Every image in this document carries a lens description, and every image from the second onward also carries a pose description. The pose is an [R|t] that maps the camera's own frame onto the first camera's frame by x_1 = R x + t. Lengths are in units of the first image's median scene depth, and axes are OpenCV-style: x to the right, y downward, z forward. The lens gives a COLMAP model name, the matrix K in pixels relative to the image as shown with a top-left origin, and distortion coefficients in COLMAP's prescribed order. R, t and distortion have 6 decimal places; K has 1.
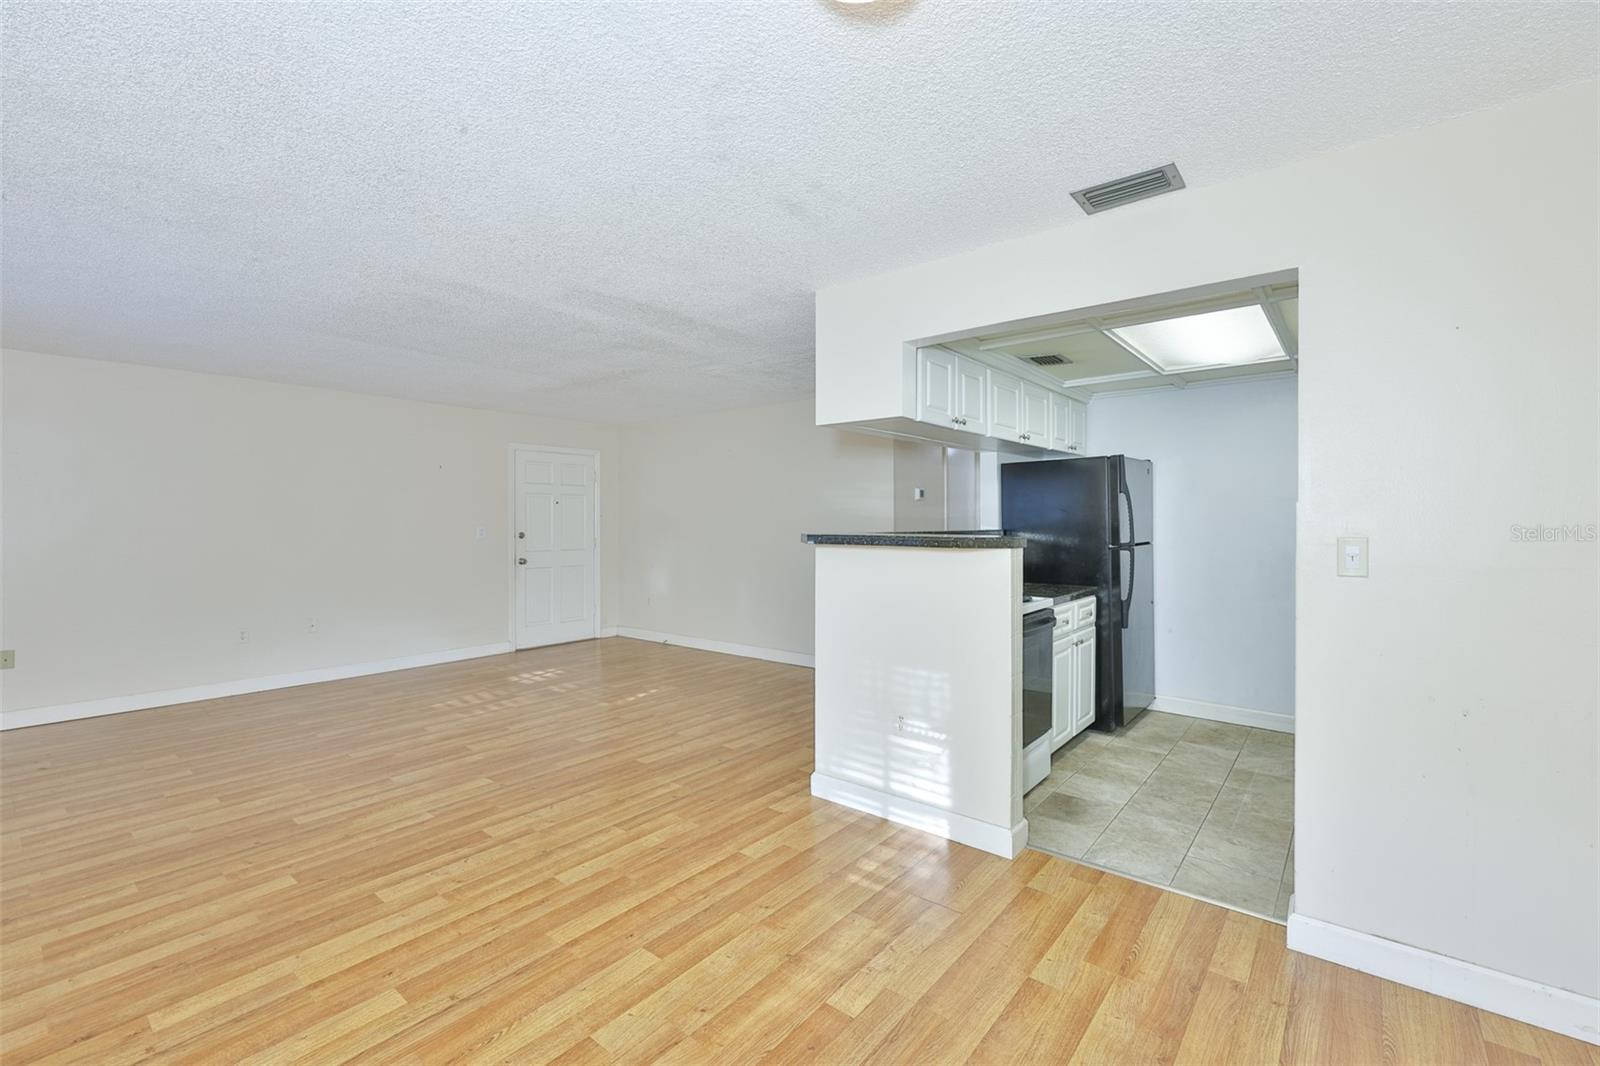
lens RADIAL K [[688.2, 0, 798.9], [0, 688.2, 525.2], [0, 0, 1]] dist [-0.000409, -0.000253]
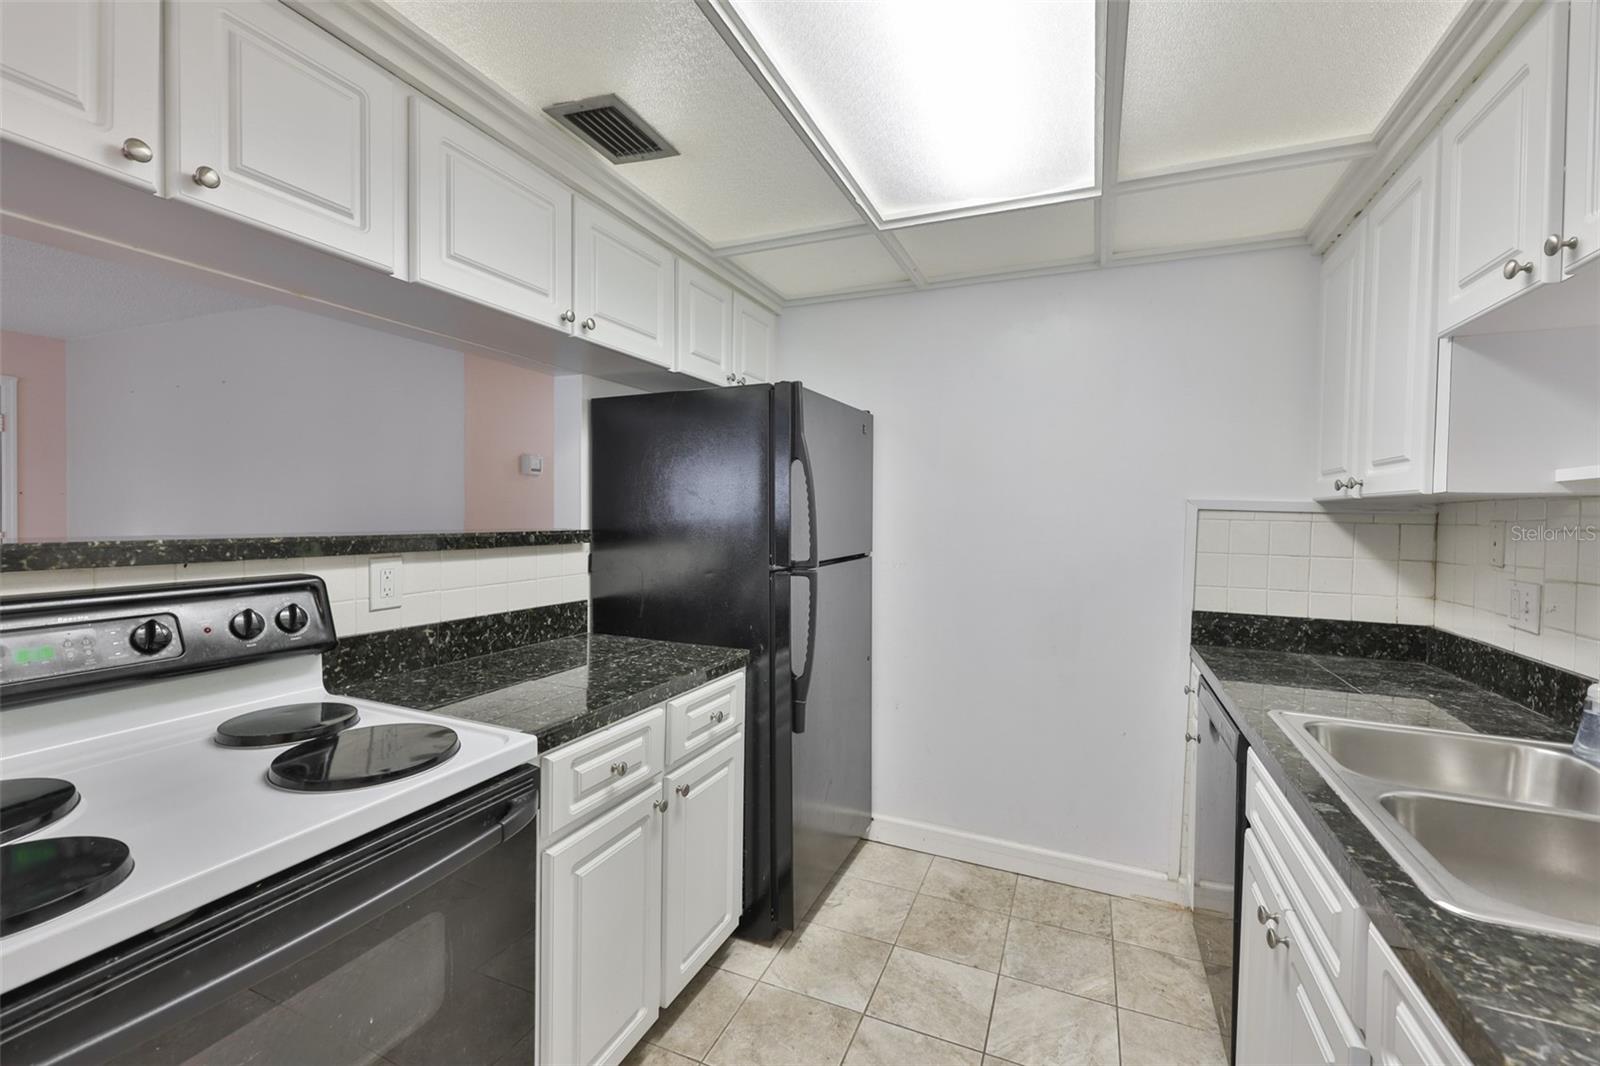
lens RADIAL K [[678.7, 0, 800.0], [0, 678.7, 533.0], [0, 0, 1]] dist [-0.000973, -0.000197]
pose [[0.959437, 0.006775, 0.281842, 0.332696], [-0.013142, 0.999699, 0.020705, -0.004982], [-0.281617, -0.023569, 0.959237, 0.529135]]
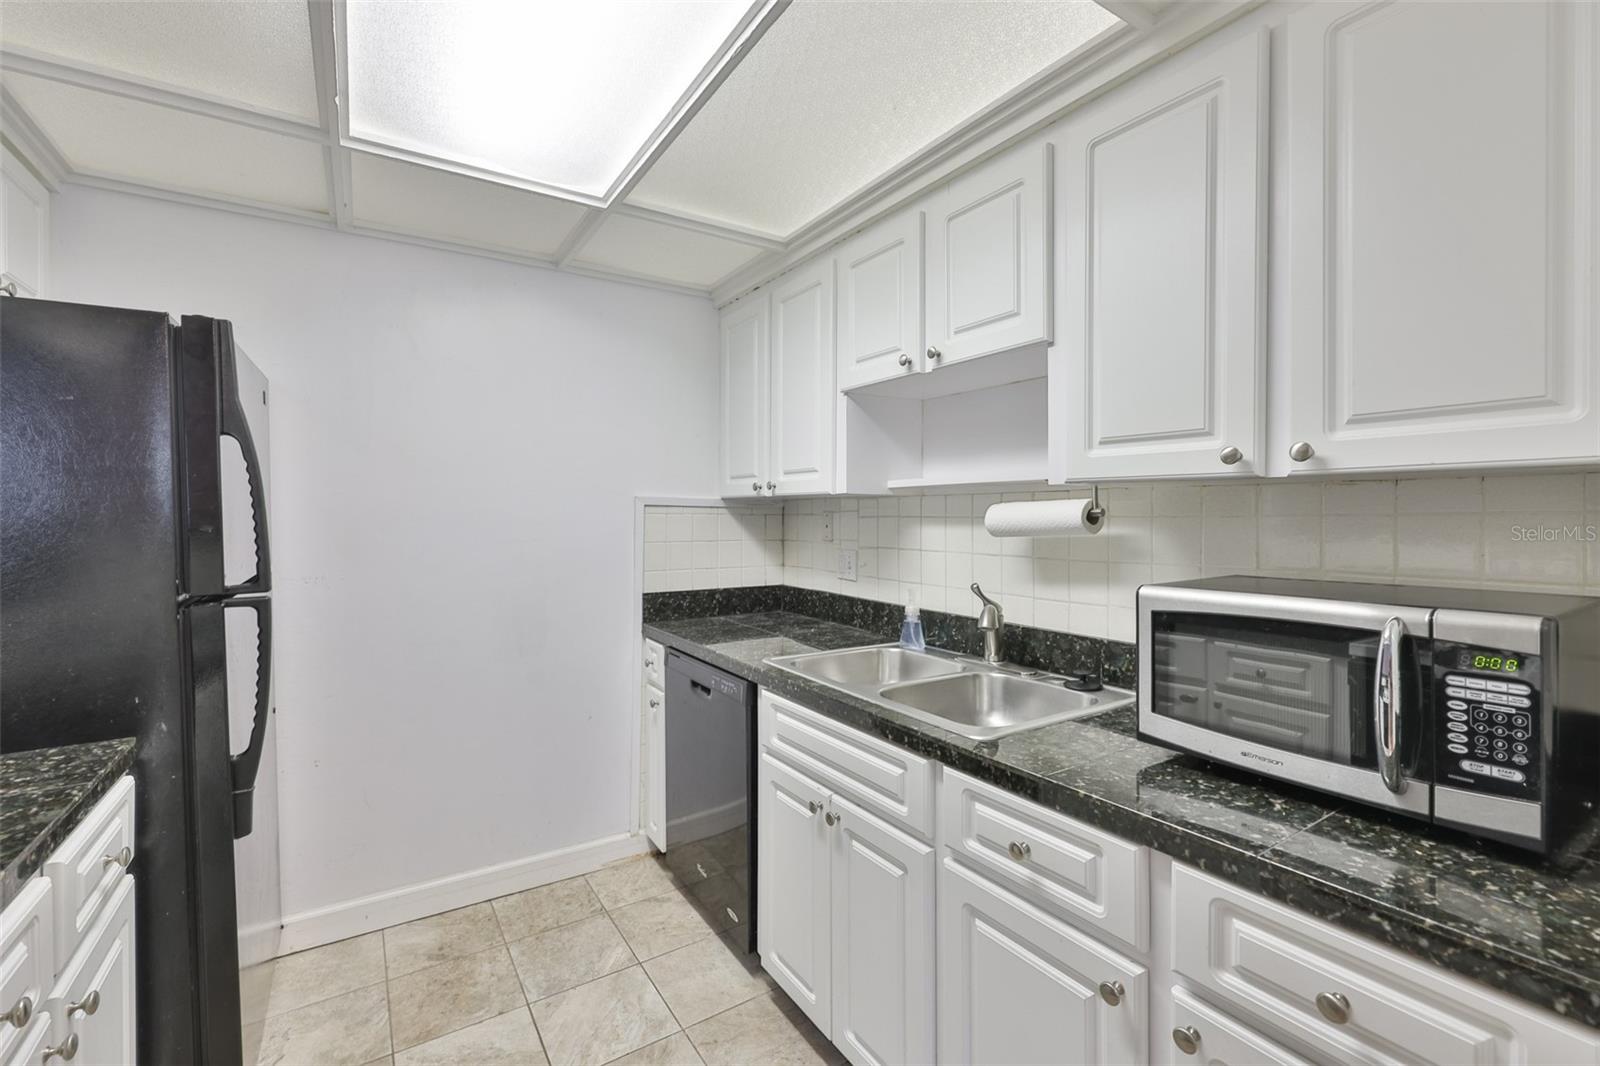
lens RADIAL K [[688.2, 0, 798.9], [0, 688.2, 525.2], [0, 0, 1]] dist [-0.000409, -0.000253]
pose [[0.295740, -0.016846, 0.955120, 0.233681], [0.008994, 0.999849, 0.014850, -0.006353], [-0.955226, 0.004199, 0.295847, 0.631300]]
